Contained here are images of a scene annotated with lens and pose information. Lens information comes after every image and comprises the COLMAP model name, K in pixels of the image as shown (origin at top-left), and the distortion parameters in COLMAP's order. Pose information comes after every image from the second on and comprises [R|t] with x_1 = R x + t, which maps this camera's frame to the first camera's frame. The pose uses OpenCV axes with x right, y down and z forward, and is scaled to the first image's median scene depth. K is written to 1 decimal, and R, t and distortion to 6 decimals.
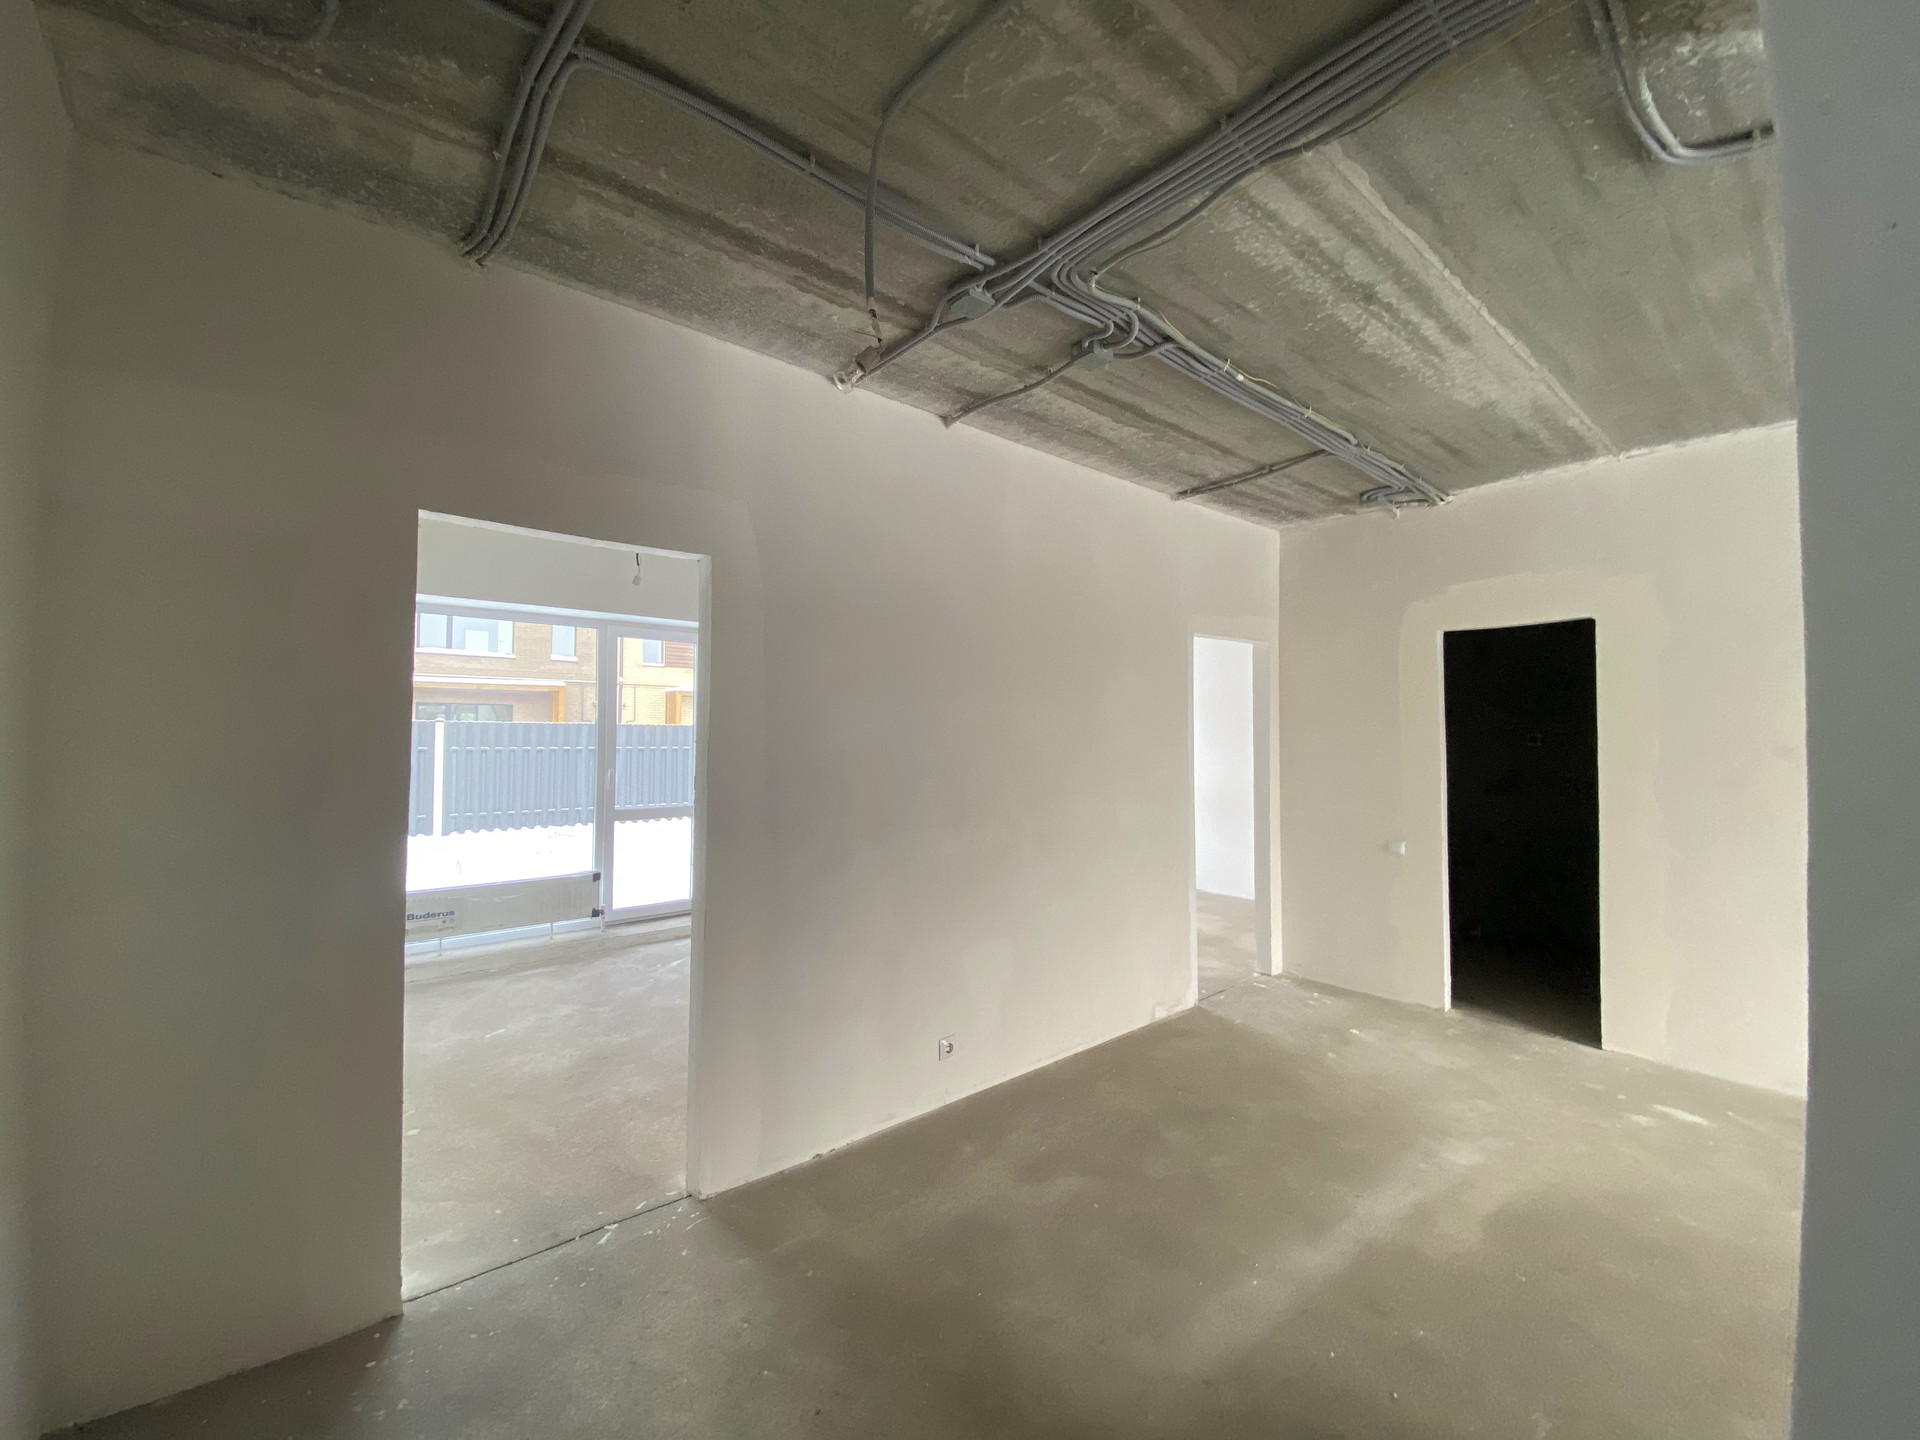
lens RADIAL K [[777.1, 0, 958.9], [0, 777.1, 718.0], [0, 0, 1]] dist [-0.001615, -0.001258]
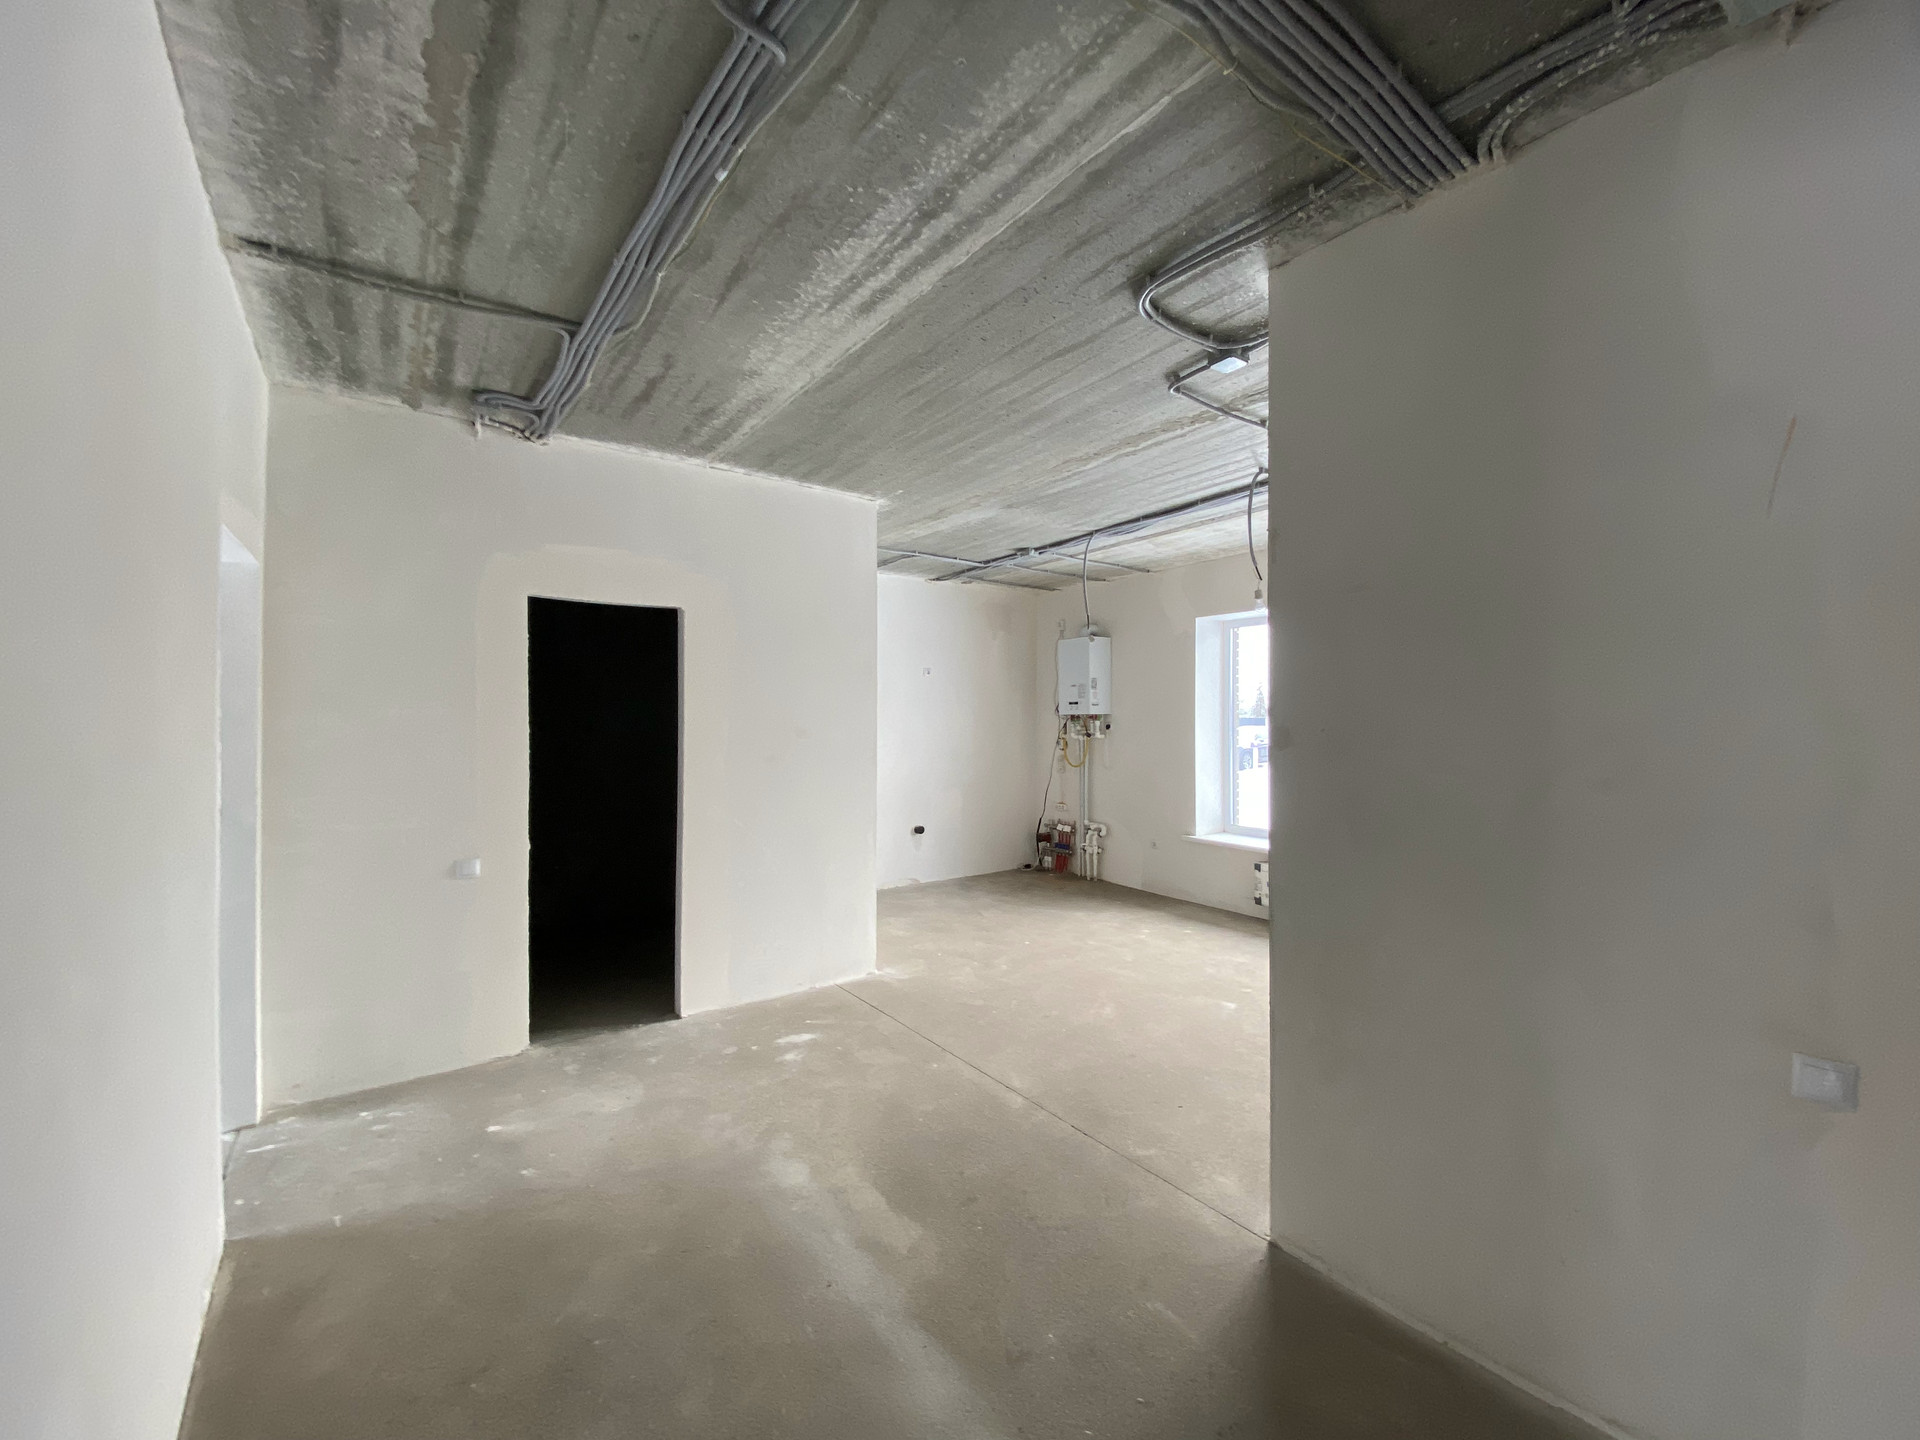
lens RADIAL K [[777.1, 0, 957.9], [0, 777.1, 715.3], [0, 0, 1]] dist [-0.001615, -0.001258]
pose [[0.061159, 0.004010, 0.998120, -0.174444], [-0.023459, 0.999721, -0.002579, 0.007174], [-0.997852, -0.023258, 0.061237, 0.481628]]
